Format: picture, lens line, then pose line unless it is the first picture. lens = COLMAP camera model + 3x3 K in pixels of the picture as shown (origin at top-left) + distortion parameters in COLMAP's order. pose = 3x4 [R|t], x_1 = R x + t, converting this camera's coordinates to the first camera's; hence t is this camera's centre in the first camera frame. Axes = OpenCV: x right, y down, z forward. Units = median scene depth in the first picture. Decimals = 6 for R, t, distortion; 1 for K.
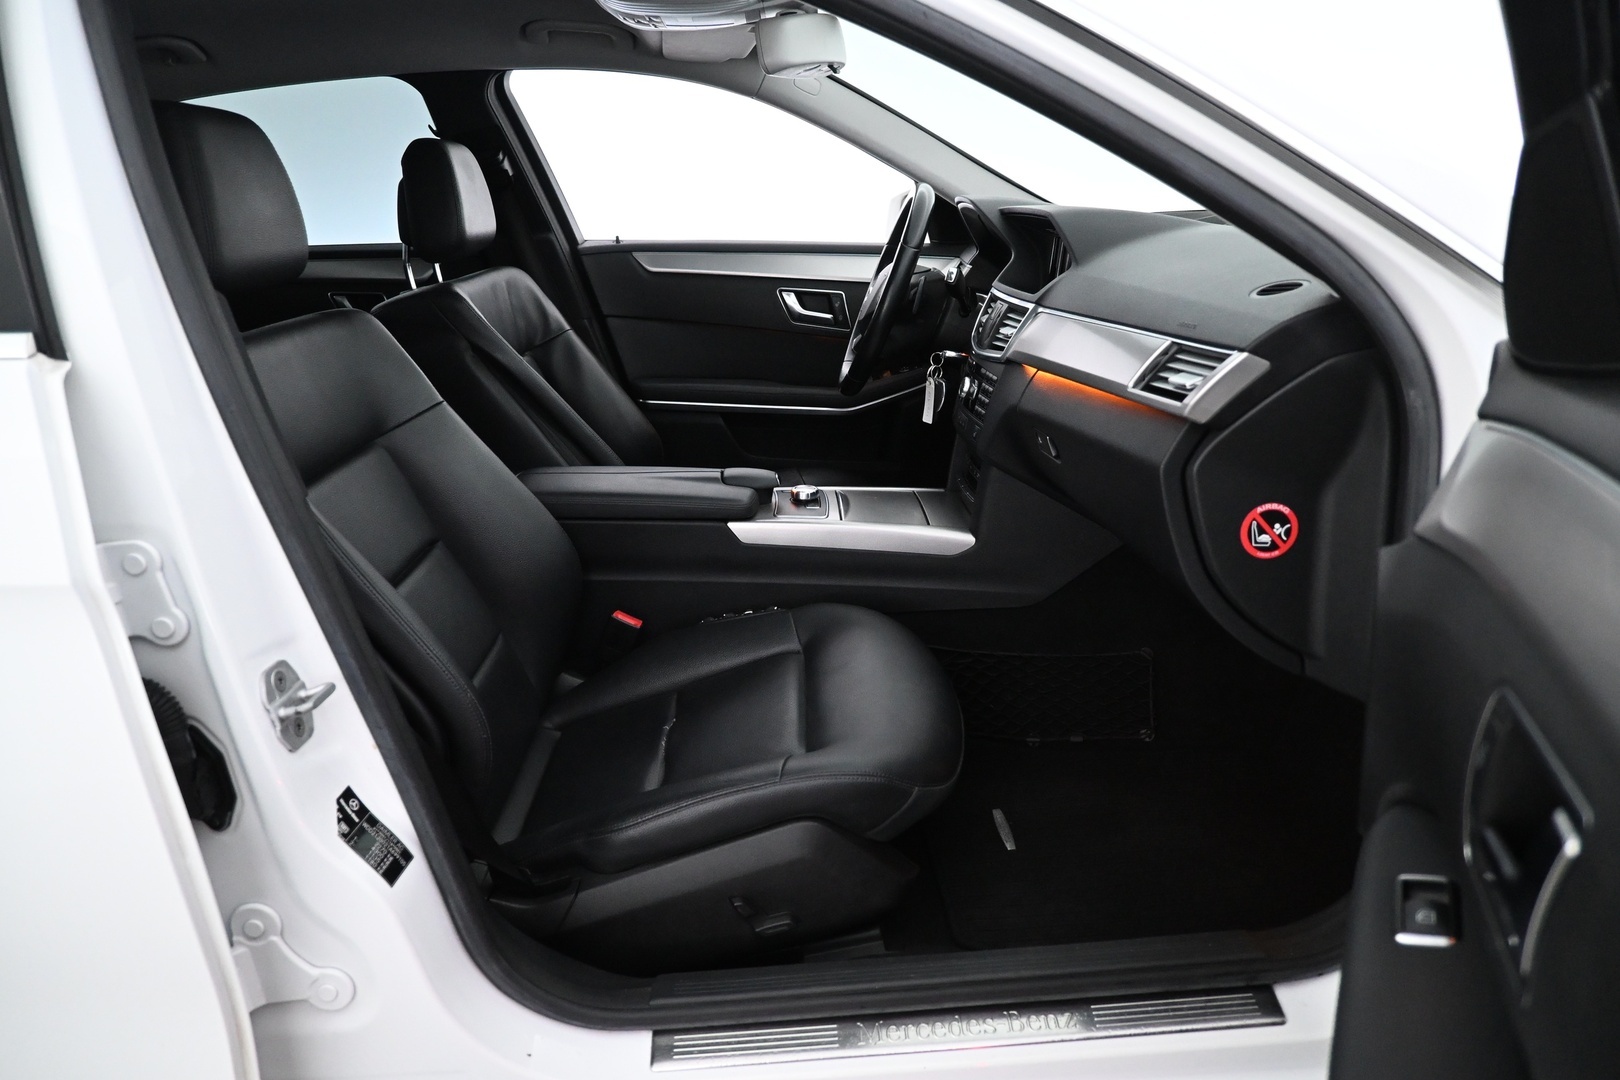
lens RADIAL K [[1097.4, 0, 809.9], [0, 1097.4, 542.6], [0, 0, 1]] dist [-0.005658, -0.005003]
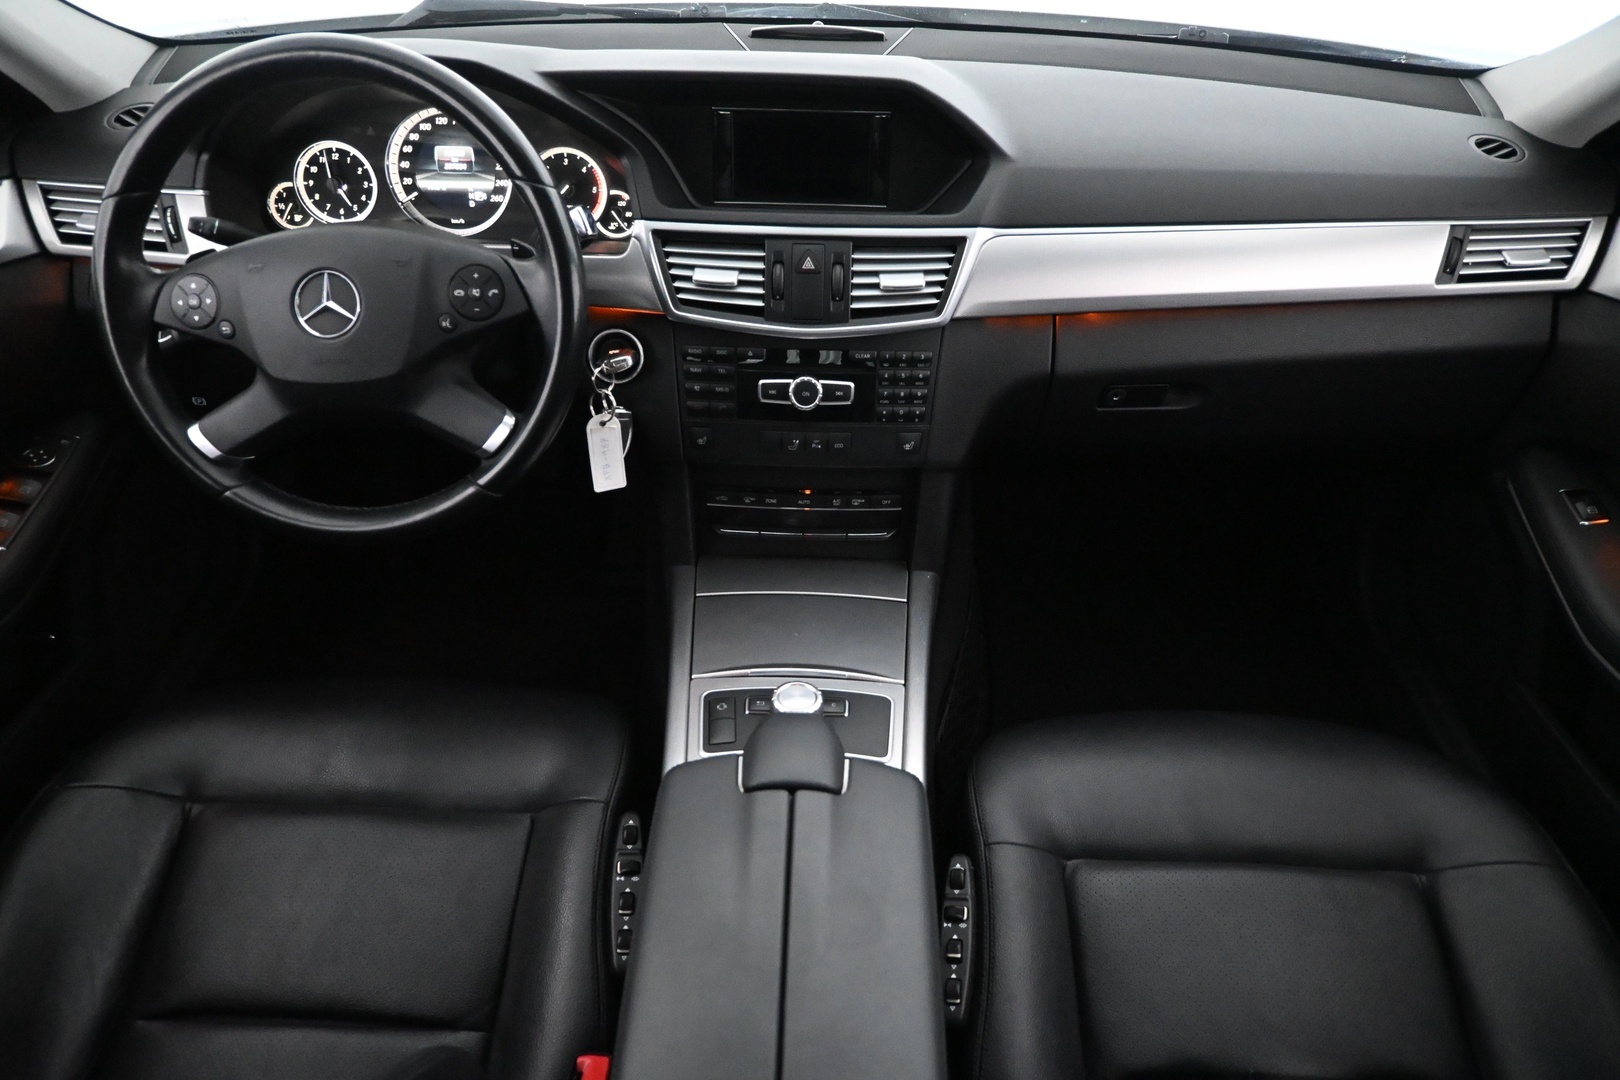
lens RADIAL K [[1097.4, 0, 815.0], [0, 1097.4, 535.1], [0, 0, 1]] dist [-0.005658, -0.005003]
pose [[0.038135, -0.527697, 0.848576, -0.432615], [0.280776, 0.820641, 0.497708, -0.393440], [-0.959015, 0.219280, 0.179460, 0.937402]]
